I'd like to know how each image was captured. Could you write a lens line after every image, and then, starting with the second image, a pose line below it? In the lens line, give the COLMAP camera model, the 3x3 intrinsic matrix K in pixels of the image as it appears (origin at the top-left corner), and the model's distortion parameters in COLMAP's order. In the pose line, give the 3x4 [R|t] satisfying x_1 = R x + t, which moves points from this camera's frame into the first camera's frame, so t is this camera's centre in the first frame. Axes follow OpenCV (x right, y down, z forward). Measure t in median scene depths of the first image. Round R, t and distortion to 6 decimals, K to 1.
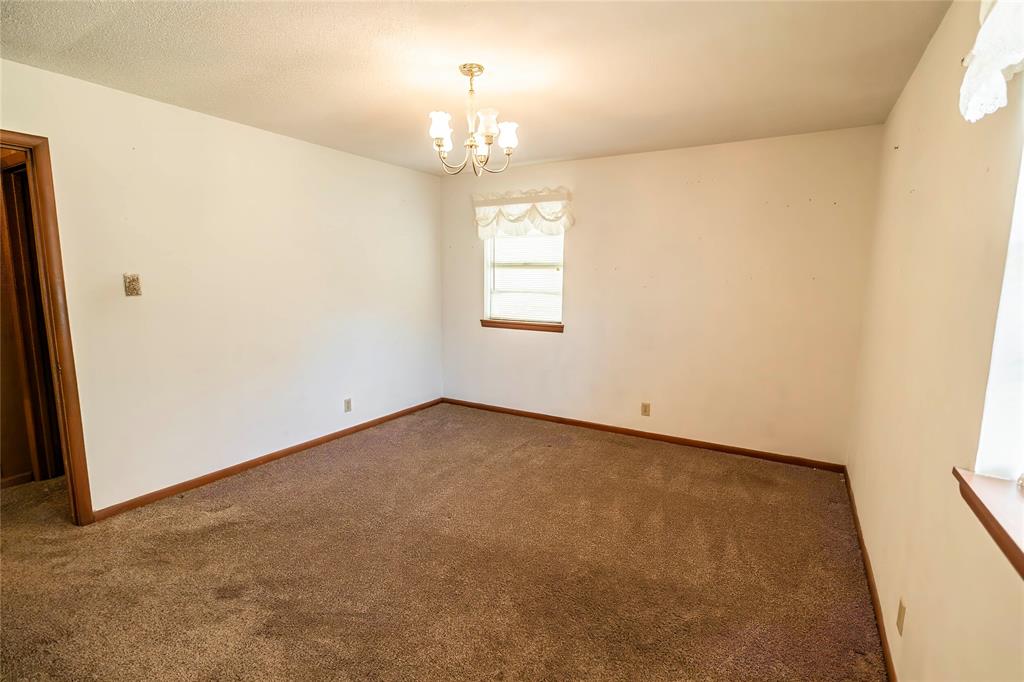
lens RADIAL K [[475.4, 0, 510.0], [0, 475.4, 340.5], [0, 0, 1]] dist [0.003754, 0.000874]
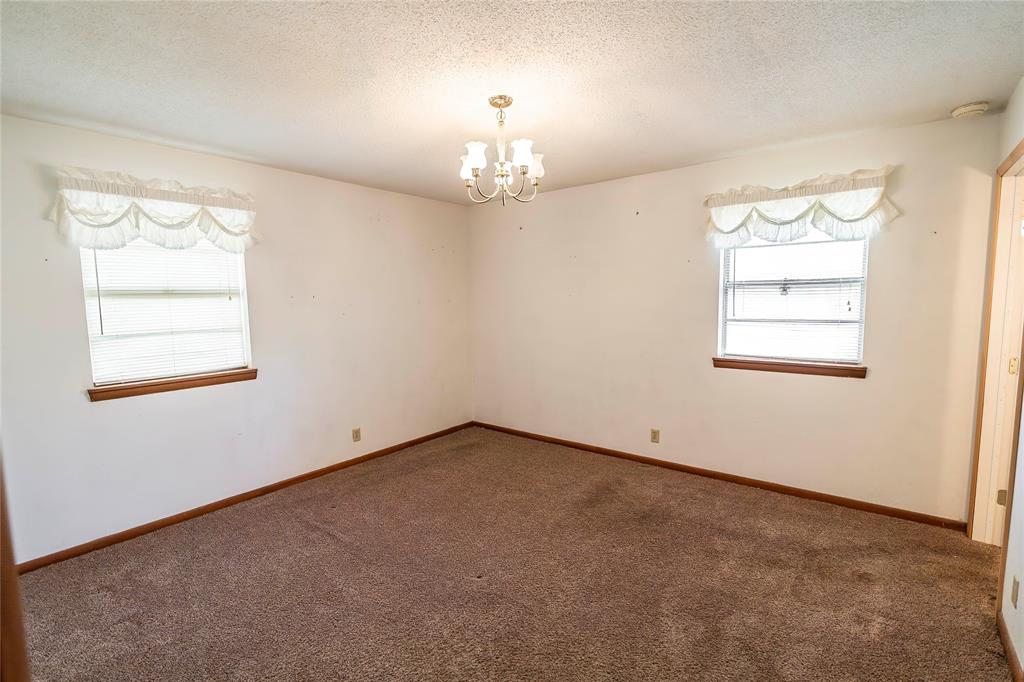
lens RADIAL K [[475.4, 0, 511.4], [0, 475.4, 343.5], [0, 0, 1]] dist [0.003754, 0.000874]
pose [[0.143300, -0.108601, 0.983703, -0.597026], [0.155282, 0.984117, 0.086026, -0.076030], [-0.977422, 0.140423, 0.157887, 0.461151]]
